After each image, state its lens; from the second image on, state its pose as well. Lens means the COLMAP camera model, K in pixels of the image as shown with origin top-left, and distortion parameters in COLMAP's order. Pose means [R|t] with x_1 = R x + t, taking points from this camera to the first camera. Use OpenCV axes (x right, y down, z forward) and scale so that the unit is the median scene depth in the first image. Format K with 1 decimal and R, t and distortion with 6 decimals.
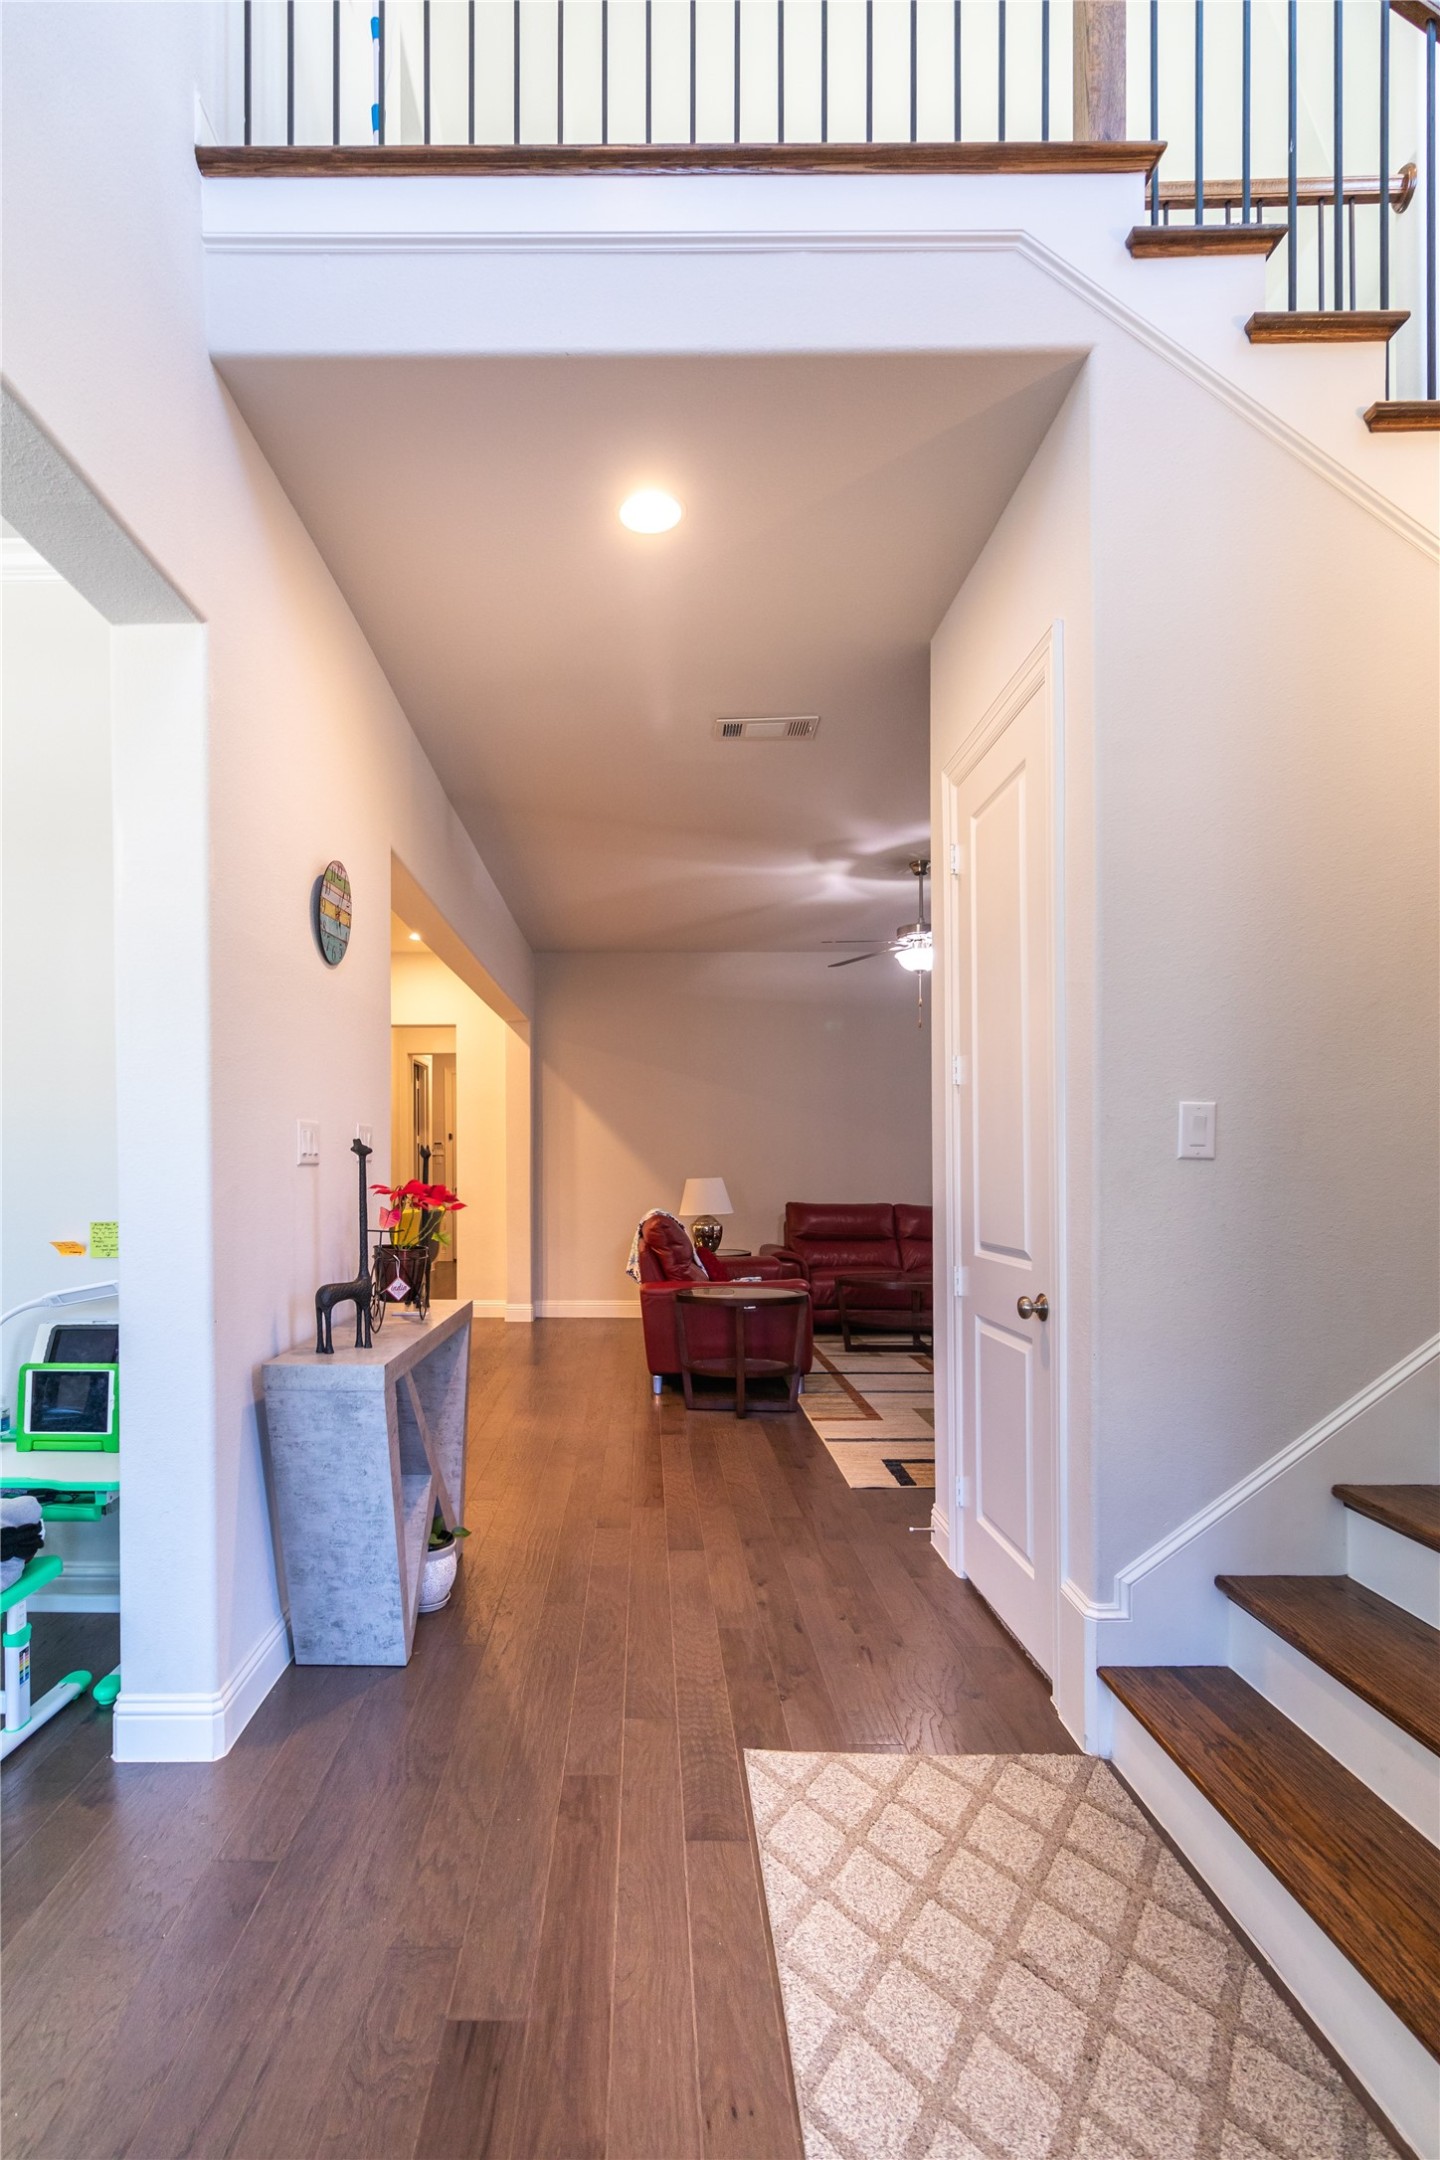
lens RADIAL K [[1046.7, 0, 638.8], [0, 1046.7, 1162.1], [0, 0, 1]] dist [0.000524, 0.002210]
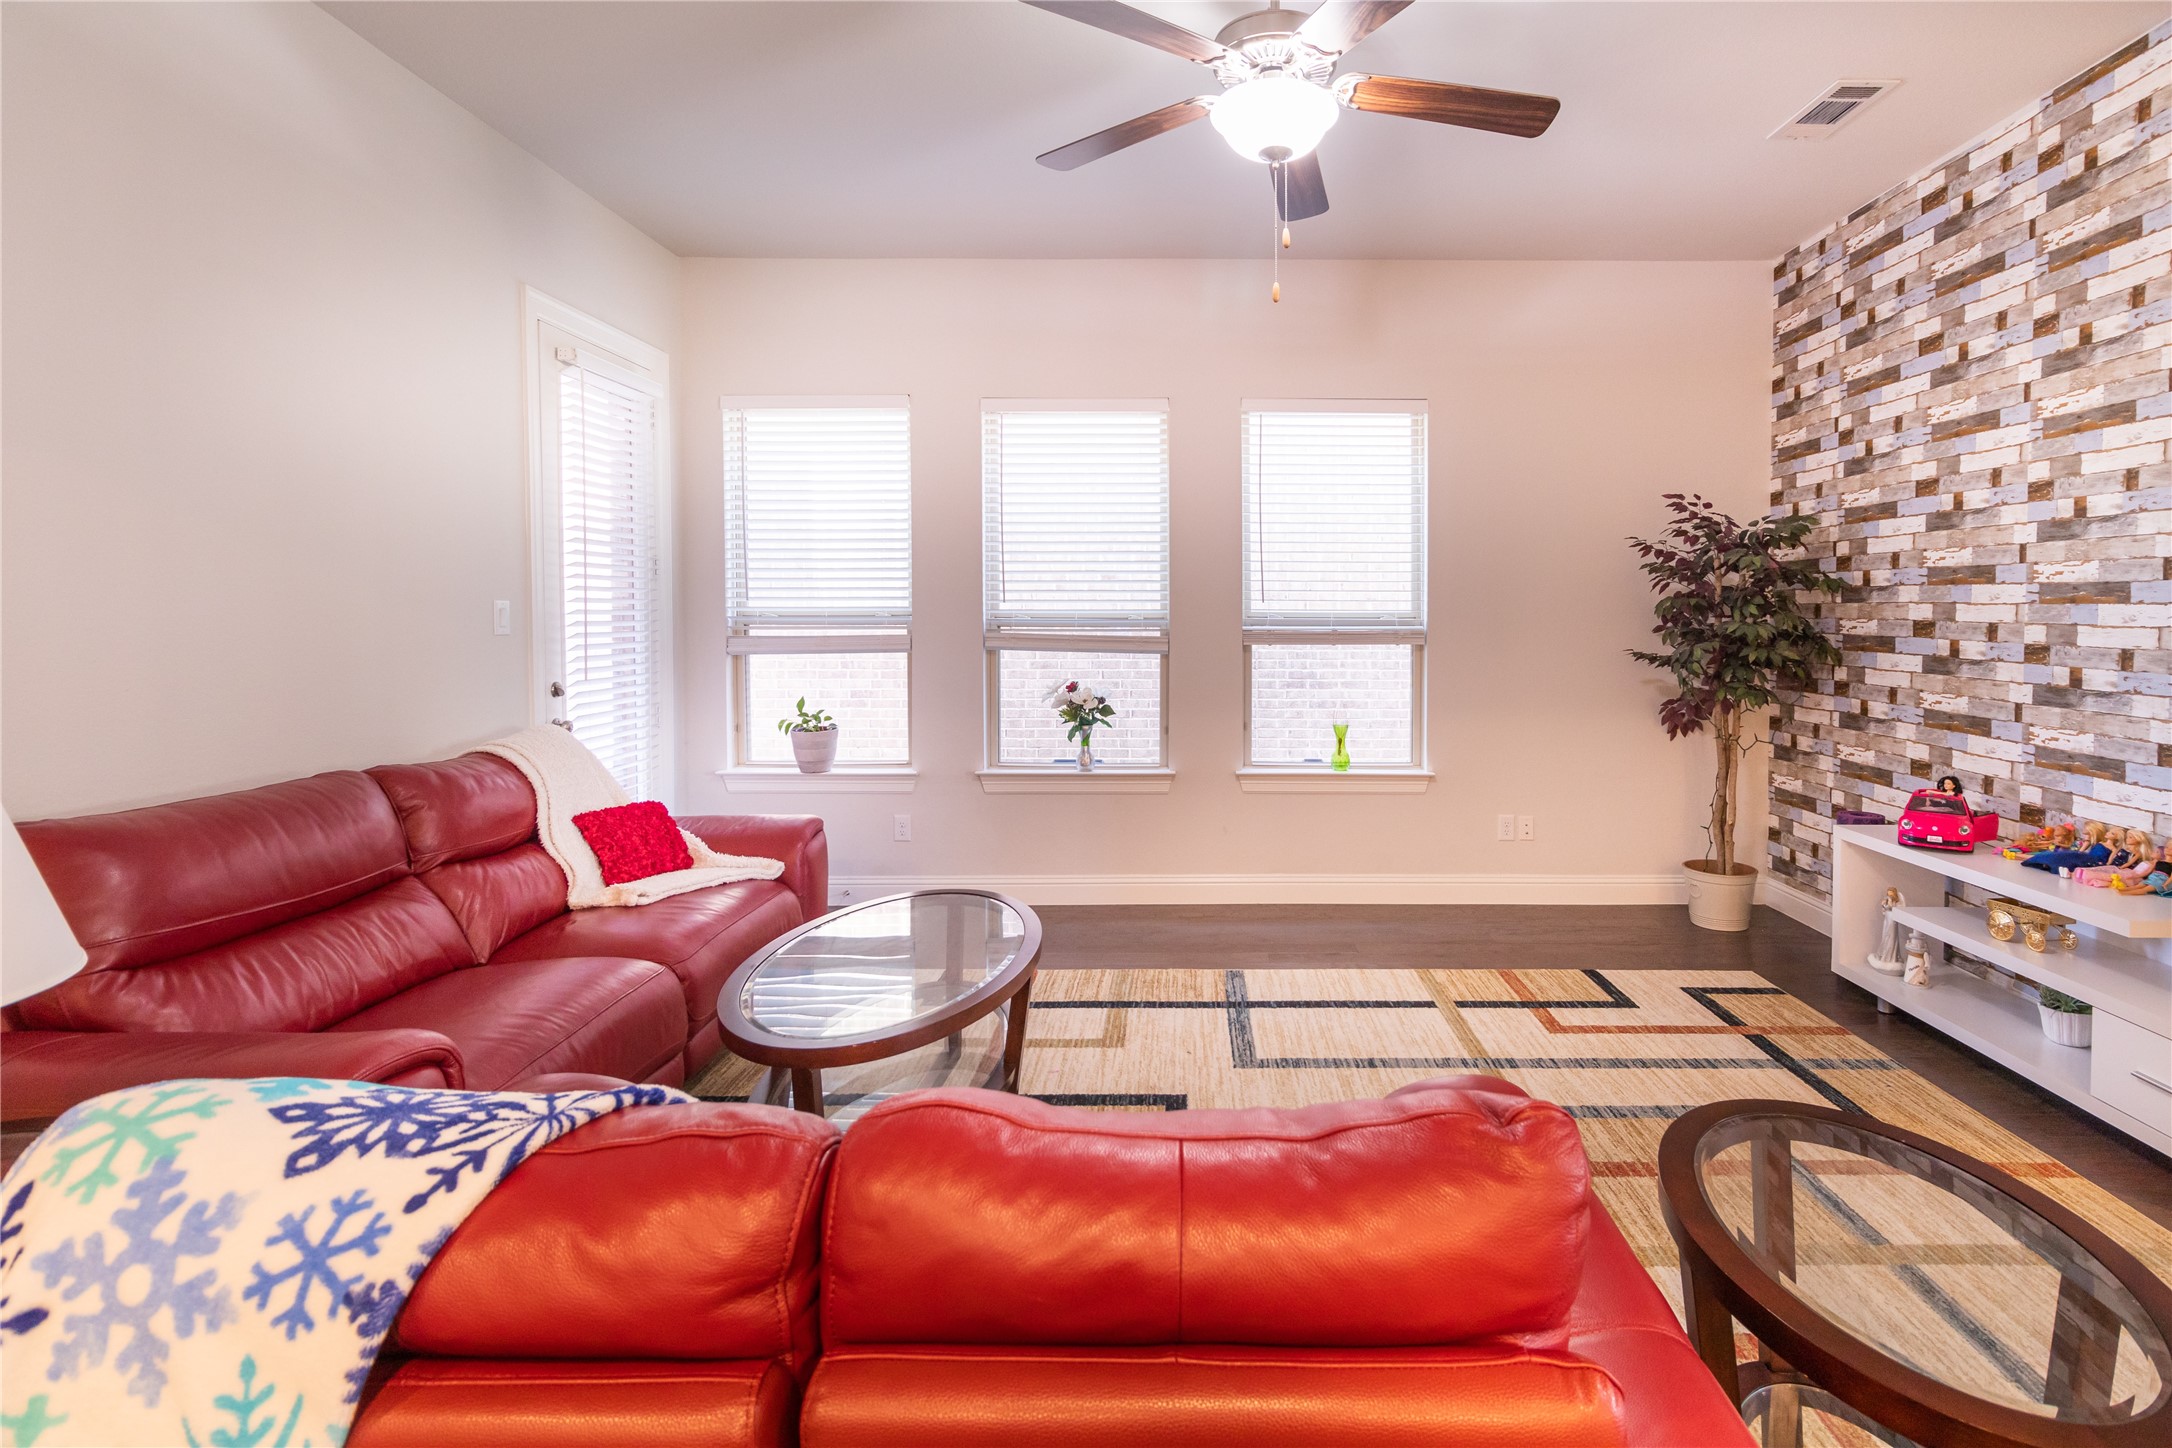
lens RADIAL K [[1044.8, 0, 1203.1], [0, 1044.8, 639.2], [0, 0, 1]] dist [-0.000611, 0.000405]
pose [[-0.014159, -0.015326, 0.999782, -0.310913], [-0.004666, 0.999873, 0.015261, -0.024199], [-0.999889, -0.004449, -0.014229, 2.704883]]
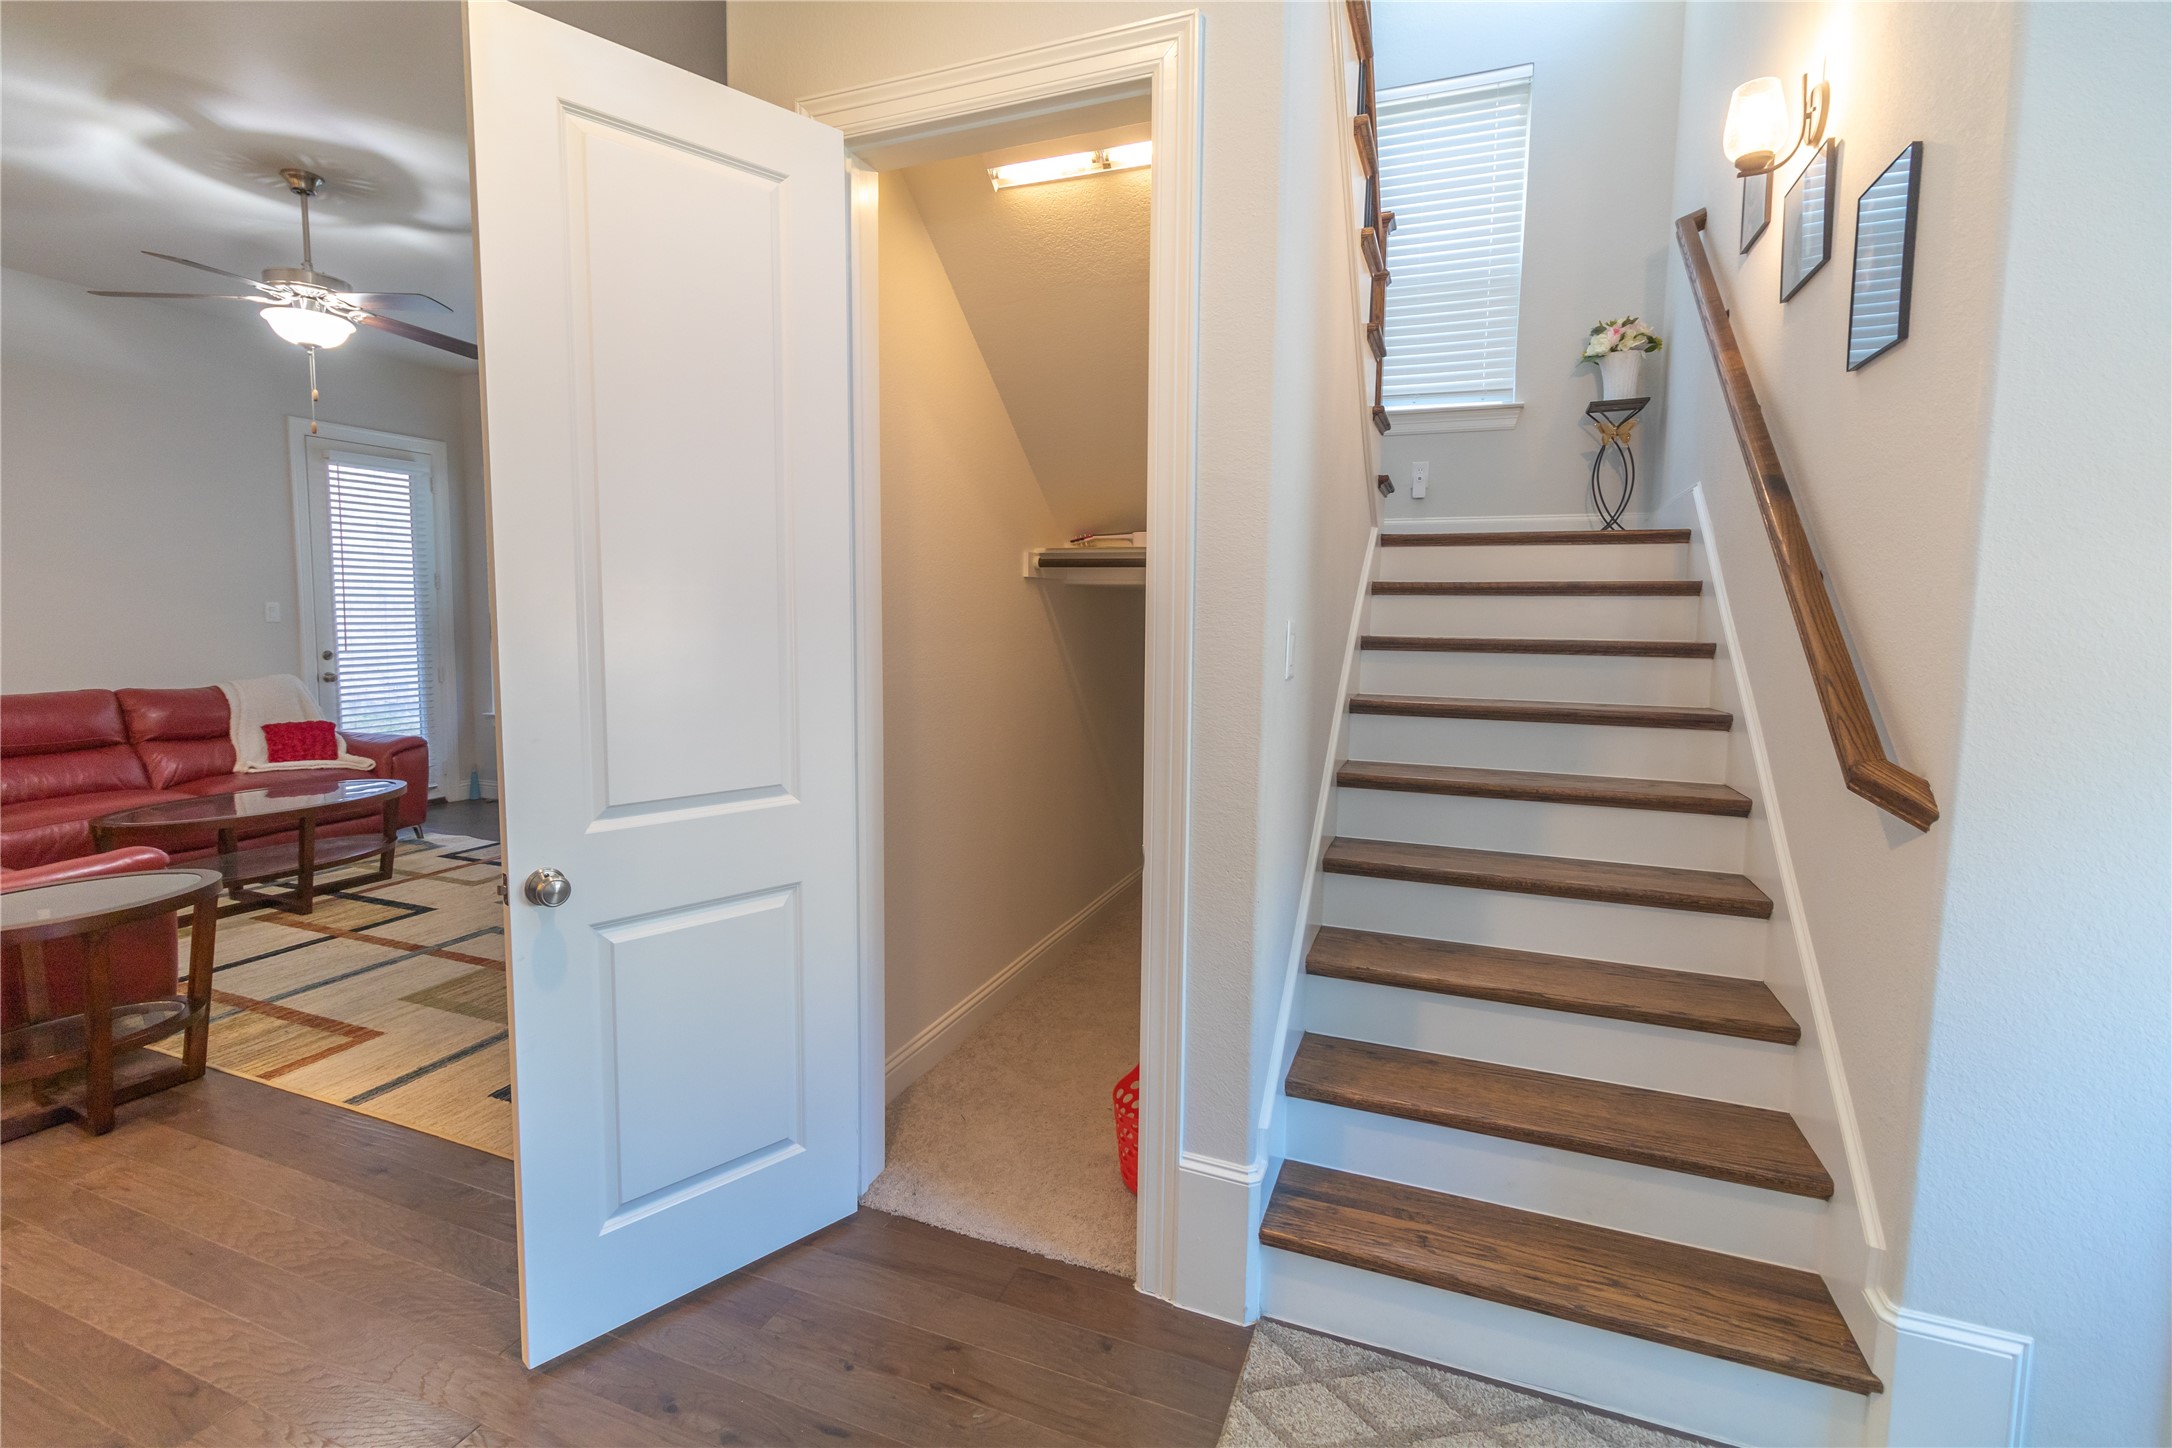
lens RADIAL K [[991.9, 0, 1071.6], [0, 991.9, 697.3], [0, 0, 1]] dist [-0.001070, 0.000659]
pose [[0.365966, -0.072584, 0.927793, -0.393284], [-0.016593, 0.996286, 0.084488, -0.060351], [-0.930480, -0.046315, 0.363403, 0.830956]]
